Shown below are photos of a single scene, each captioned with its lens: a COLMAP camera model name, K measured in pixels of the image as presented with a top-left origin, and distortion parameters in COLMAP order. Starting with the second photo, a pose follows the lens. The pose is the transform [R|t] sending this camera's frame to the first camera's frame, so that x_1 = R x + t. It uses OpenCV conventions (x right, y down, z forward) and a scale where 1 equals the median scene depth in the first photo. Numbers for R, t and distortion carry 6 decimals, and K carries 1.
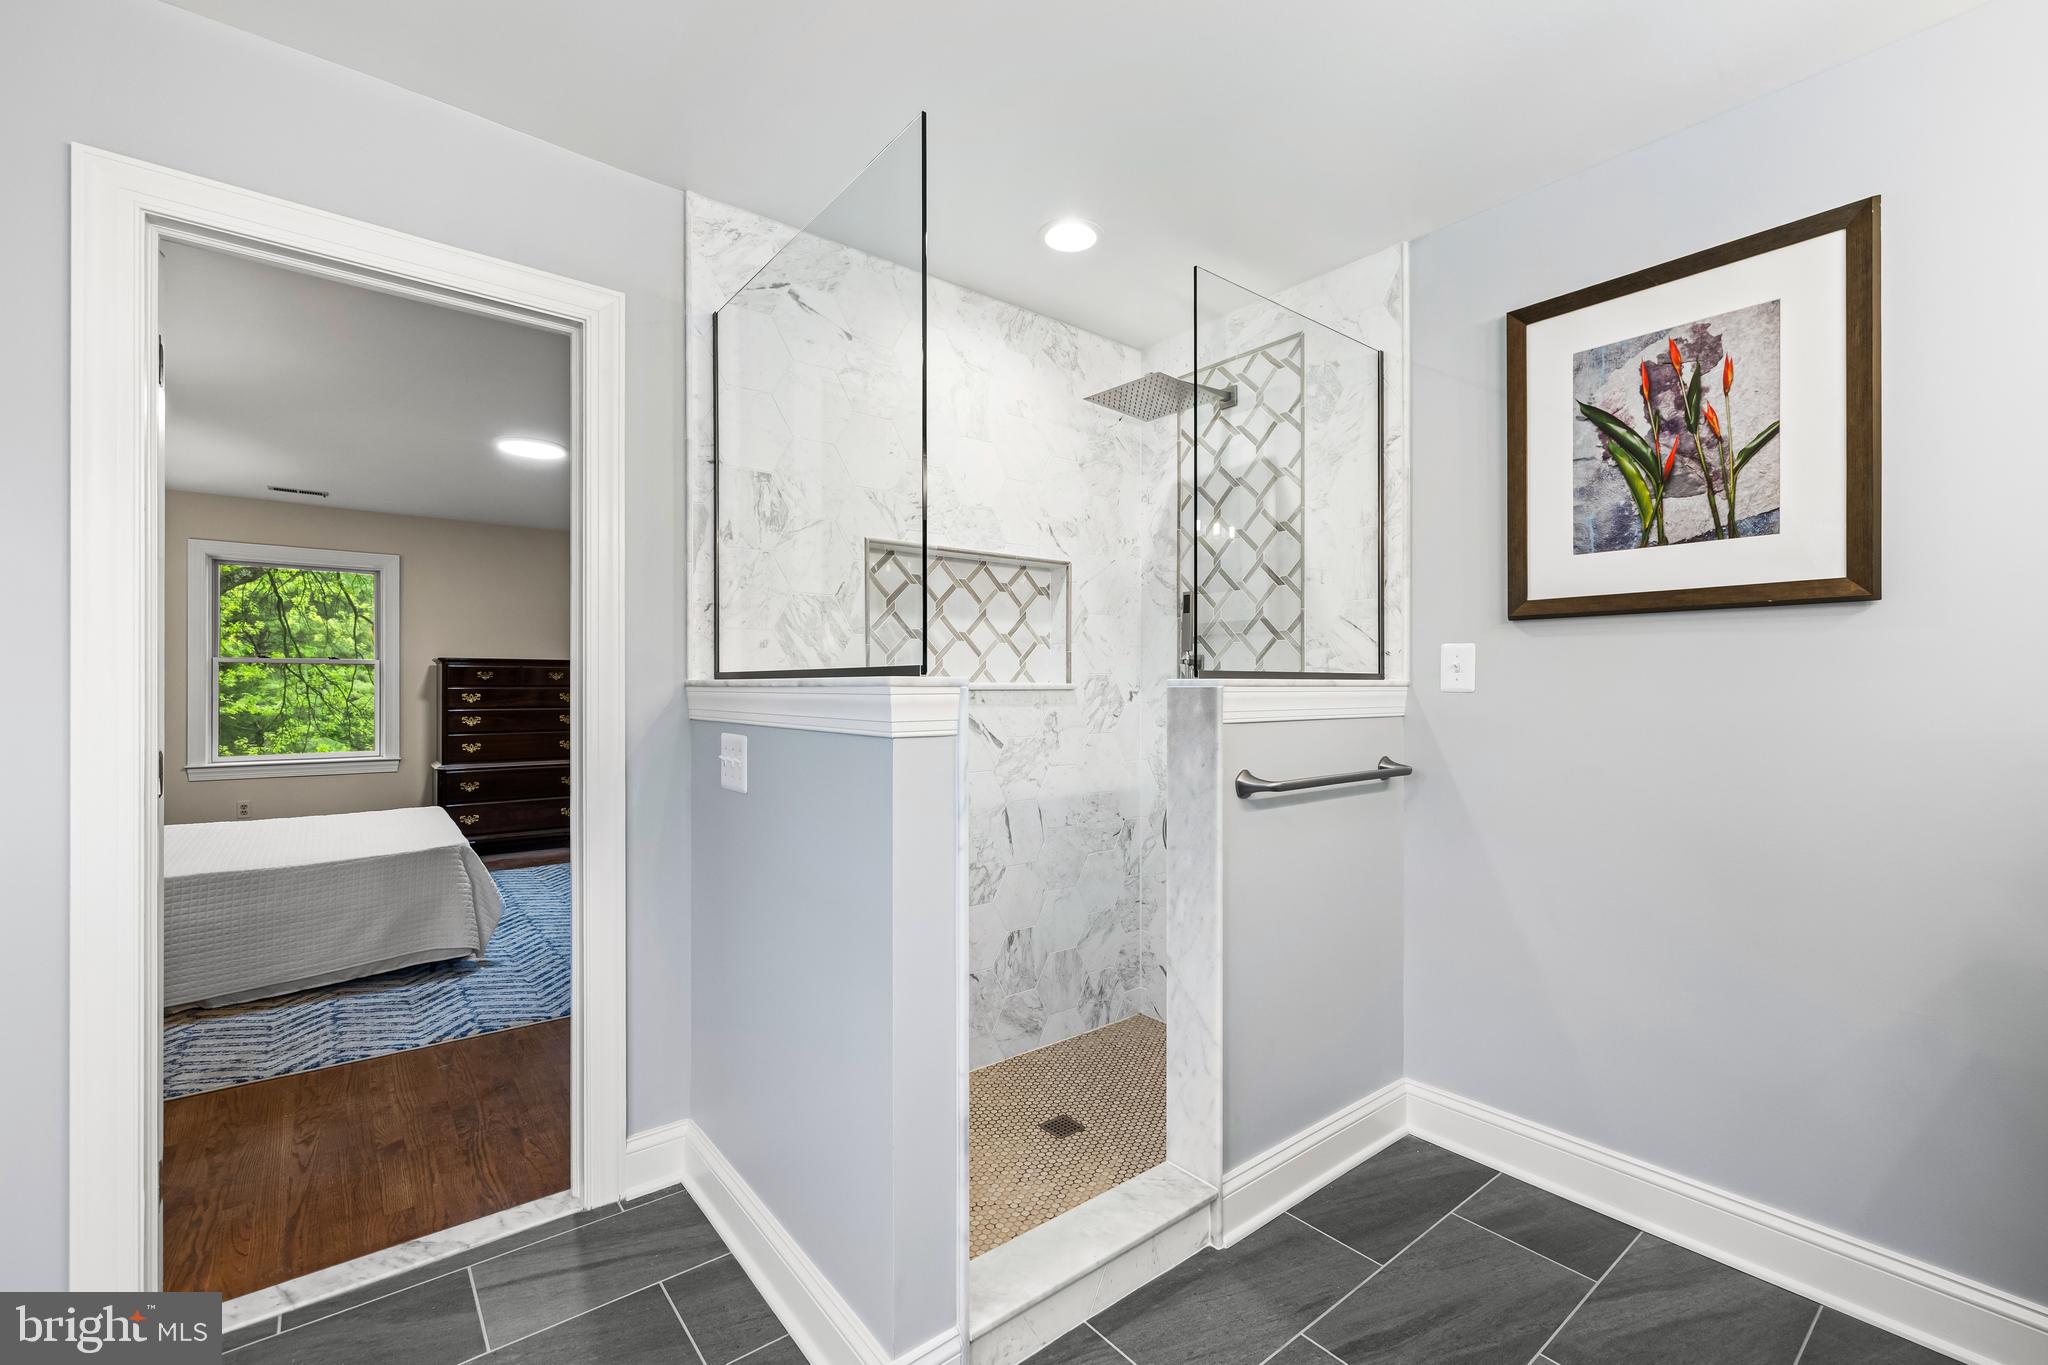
lens RADIAL K [[866.9, 0, 1032.8], [0, 866.9, 686.1], [0, 0, 1]] dist [0.000452, 0.001272]
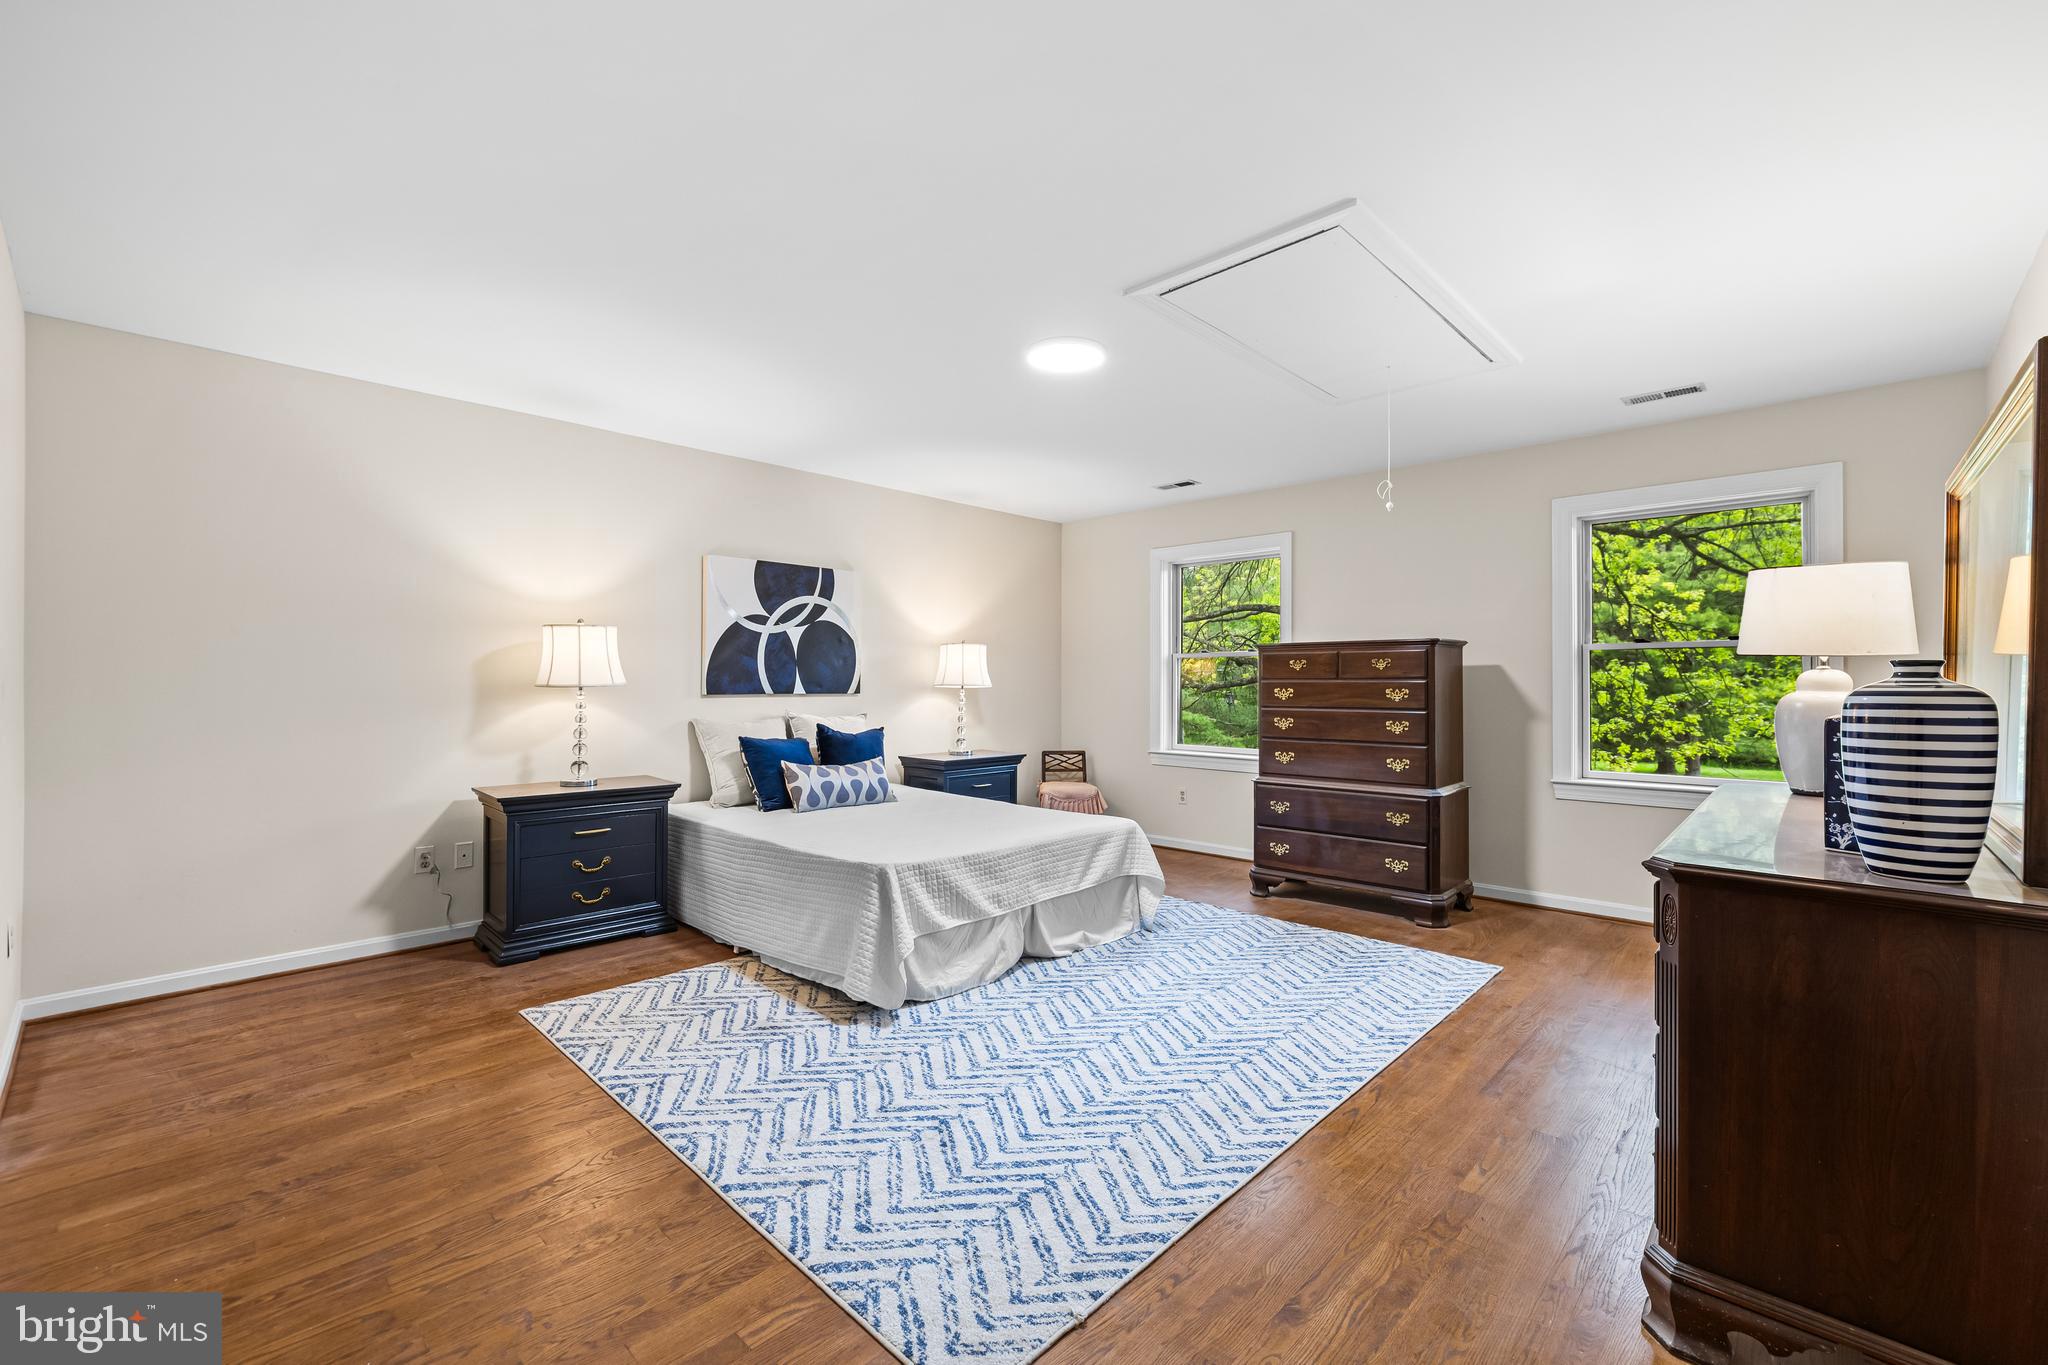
lens RADIAL K [[866.9, 0, 1021.2], [0, 866.9, 682.3], [0, 0, 1]] dist [0.000452, 0.001272]
pose [[0.136745, -0.001381, -0.990605, 0.201962], [-0.007577, 0.999968, -0.002440, 0.011143], [0.990577, 0.007840, 0.136731, 1.152588]]
